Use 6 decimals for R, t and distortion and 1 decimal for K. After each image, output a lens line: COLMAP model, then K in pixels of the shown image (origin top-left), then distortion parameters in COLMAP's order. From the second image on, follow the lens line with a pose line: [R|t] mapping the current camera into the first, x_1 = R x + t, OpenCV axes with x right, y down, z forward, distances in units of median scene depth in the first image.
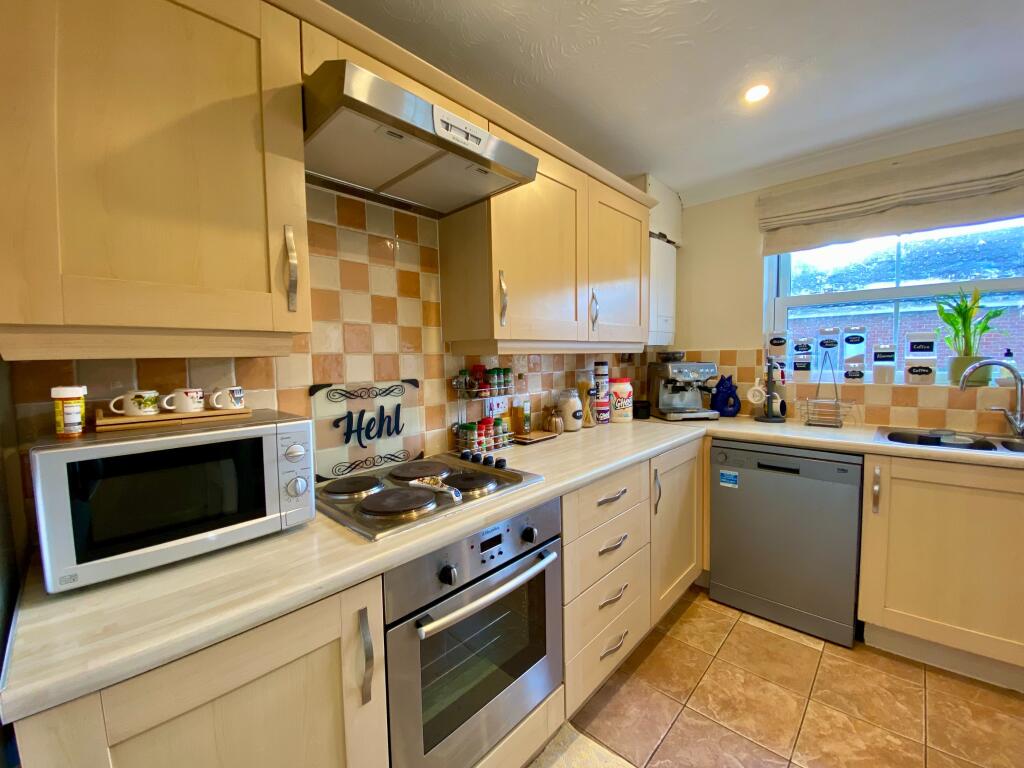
lens RADIAL K [[417.6, 0, 510.7], [0, 417.6, 381.9], [0, 0, 1]] dist [-0.034357, -0.000840]
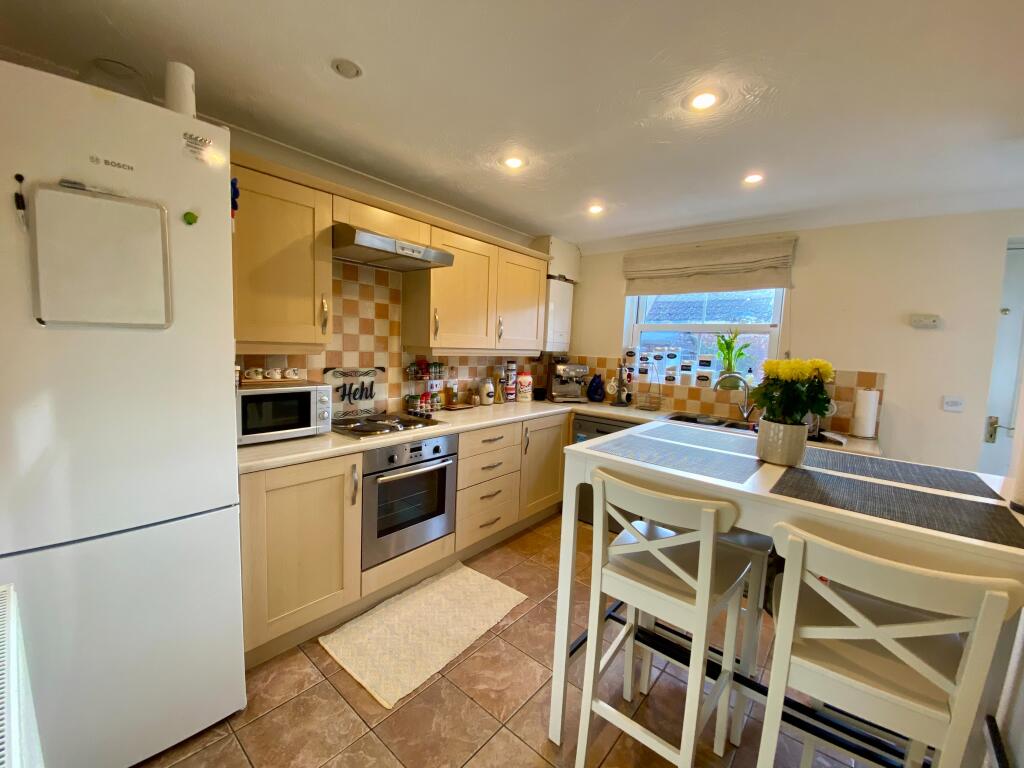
lens RADIAL K [[417.6, 0, 520.3], [0, 417.6, 382.0], [0, 0, 1]] dist [-0.034357, -0.000840]
pose [[0.995297, 0.051936, 0.081772, 0.188548], [-0.054358, 0.998138, 0.027672, -0.022560], [-0.080183, -0.031987, 0.996267, -0.728183]]
